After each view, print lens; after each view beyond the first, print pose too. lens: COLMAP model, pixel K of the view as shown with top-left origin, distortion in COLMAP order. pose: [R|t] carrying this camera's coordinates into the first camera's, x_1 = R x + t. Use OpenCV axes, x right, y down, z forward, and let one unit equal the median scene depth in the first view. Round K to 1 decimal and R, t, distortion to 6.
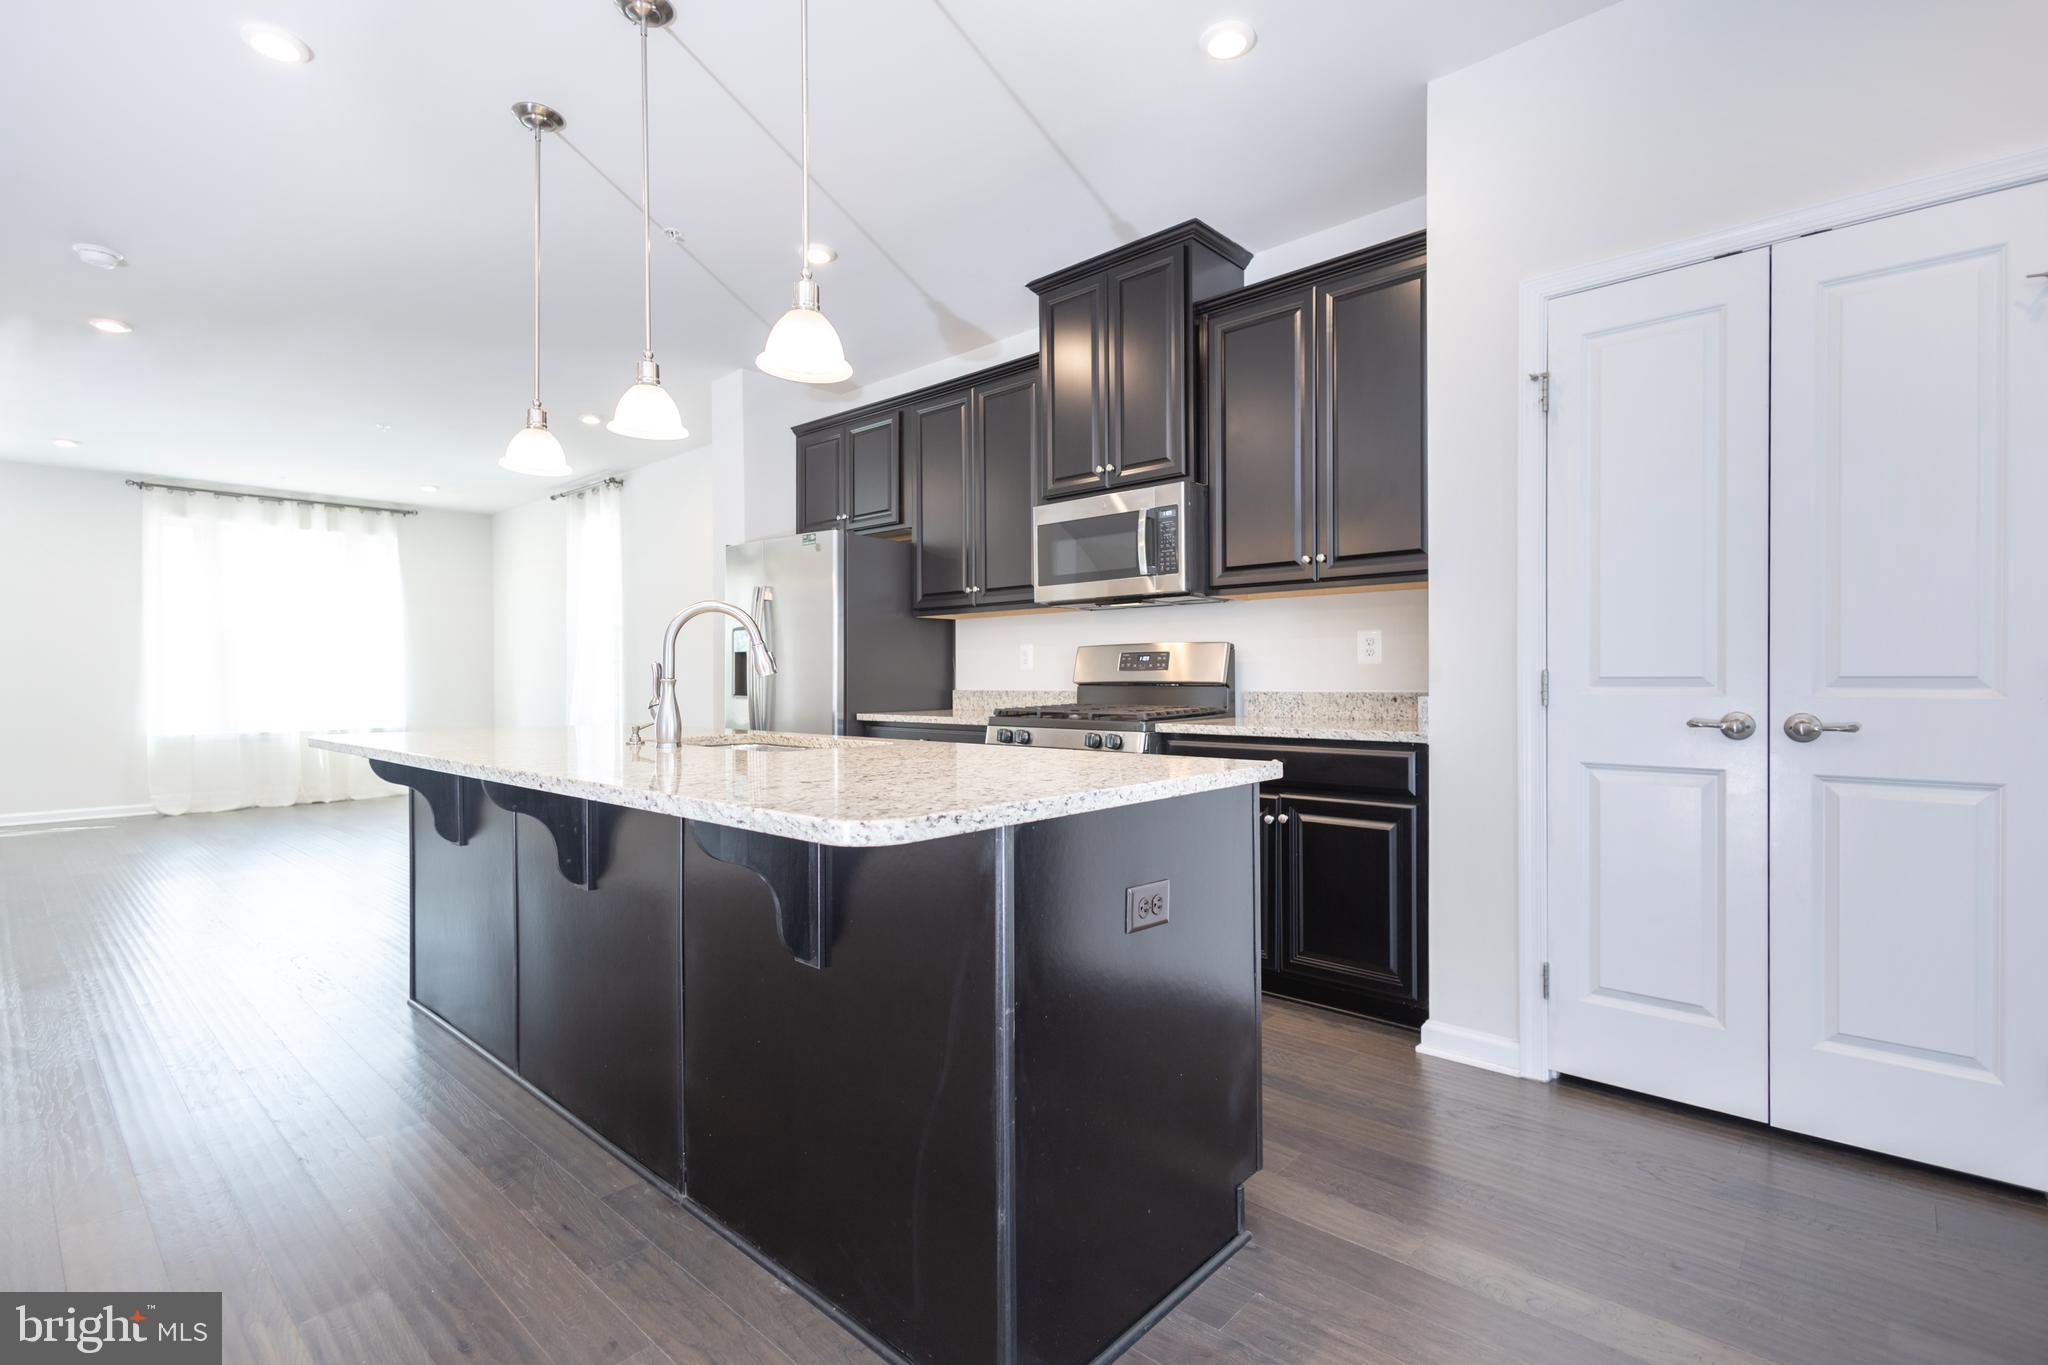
lens RADIAL K [[937.5, 0, 1038.7], [0, 937.5, 688.7], [0, 0, 1]] dist [0.012478, -0.001405]
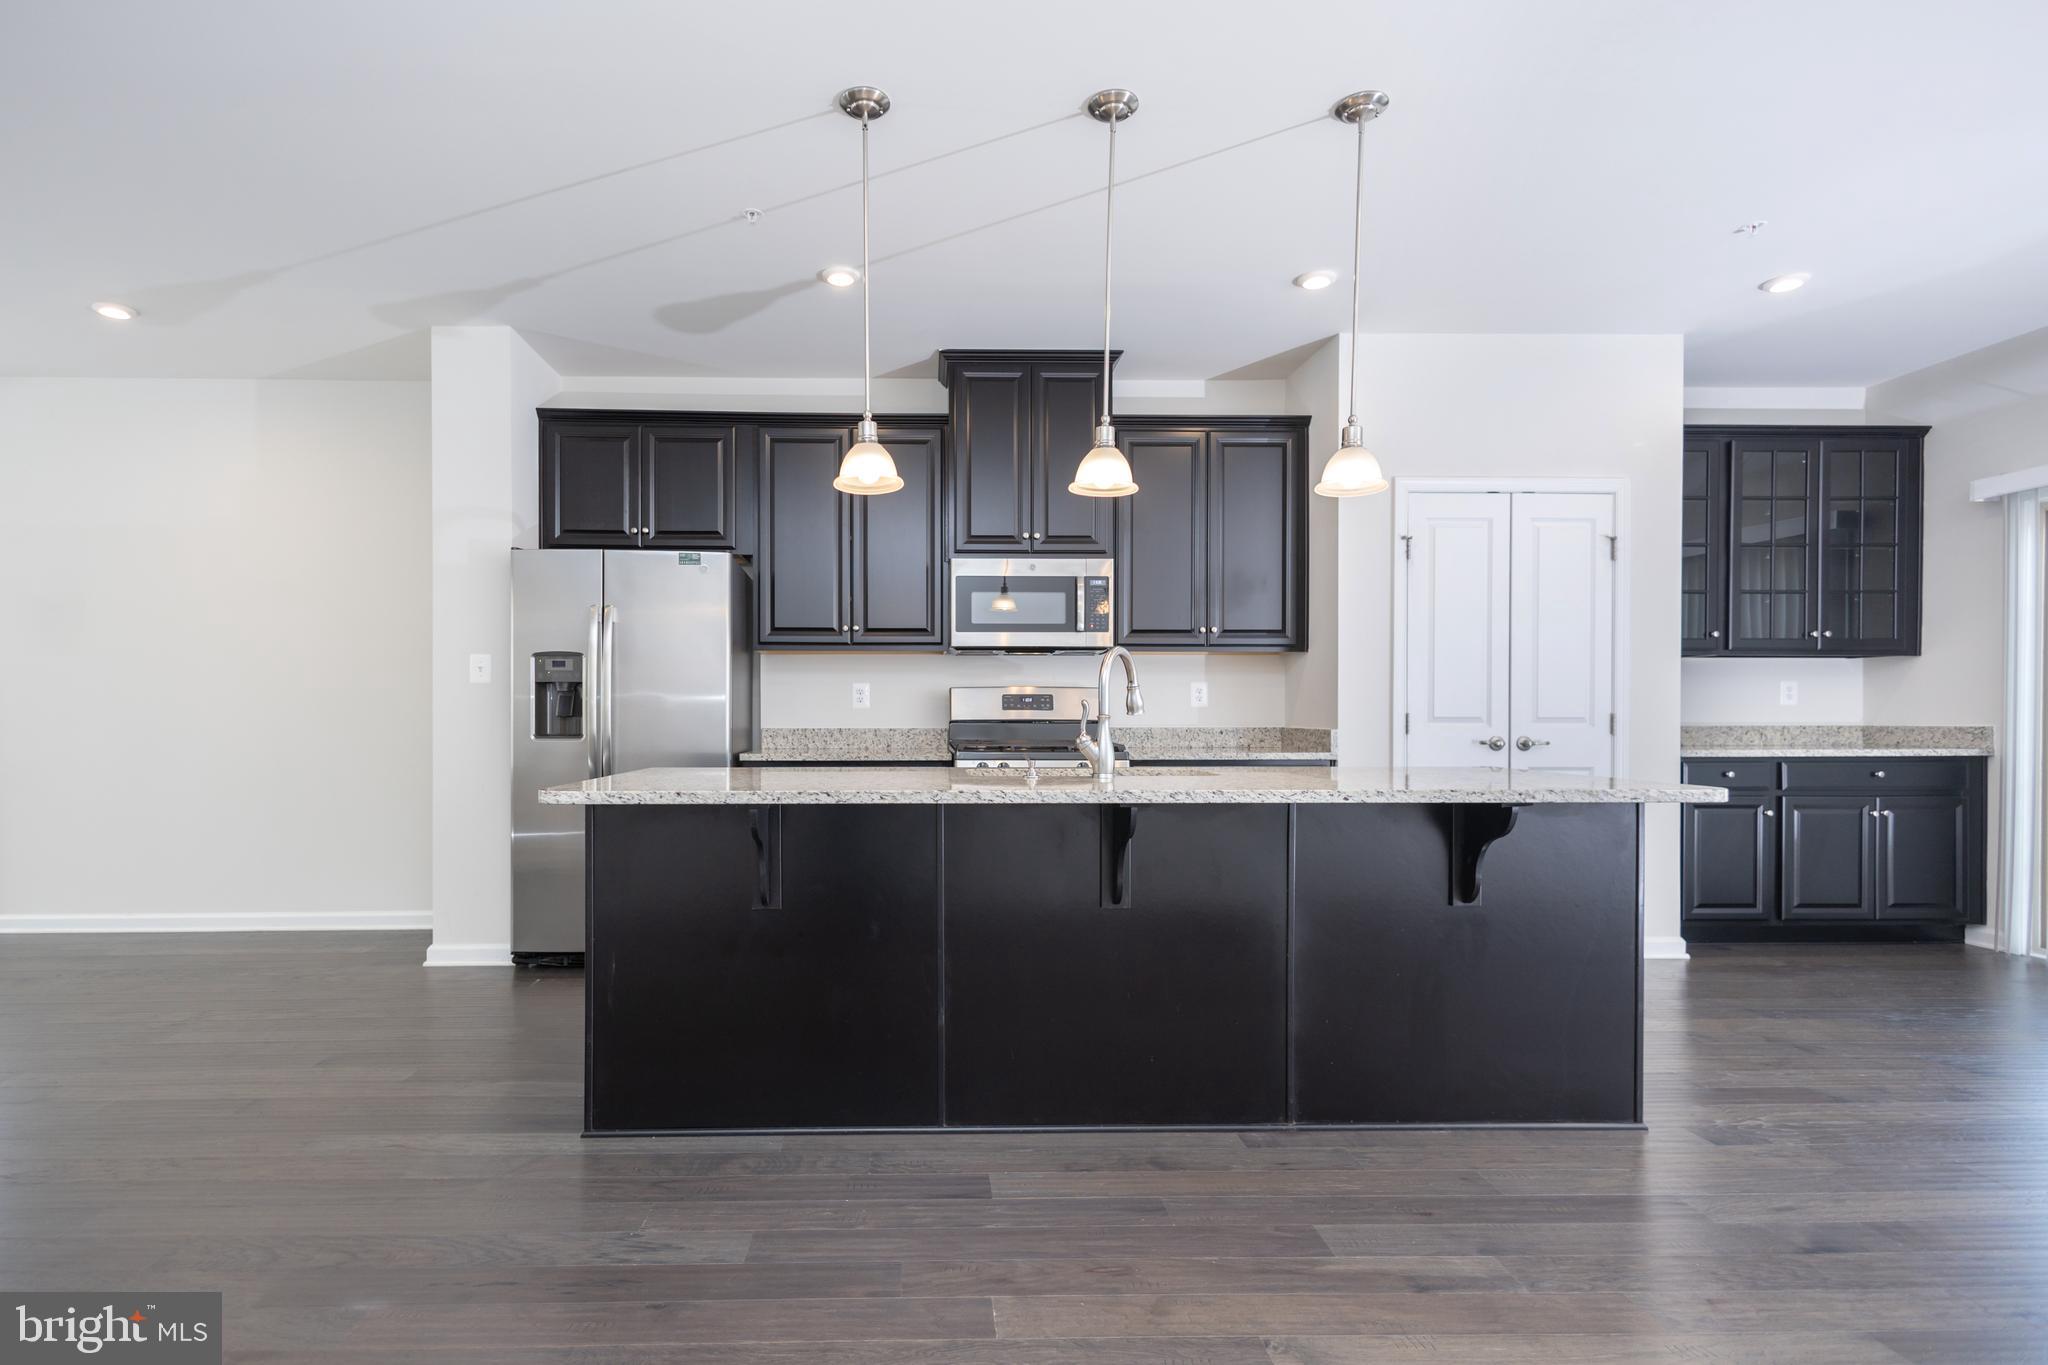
lens RADIAL K [[983.3, 0, 976.3], [0, 983.3, 724.7], [0, 0, 1]] dist [0.000013, 0.000057]
pose [[0.730422, -0.002403, 0.682992, -0.805954], [0.004549, 0.999989, -0.001348, -0.000145], [-0.682981, 0.004091, 0.730425, 0.163352]]
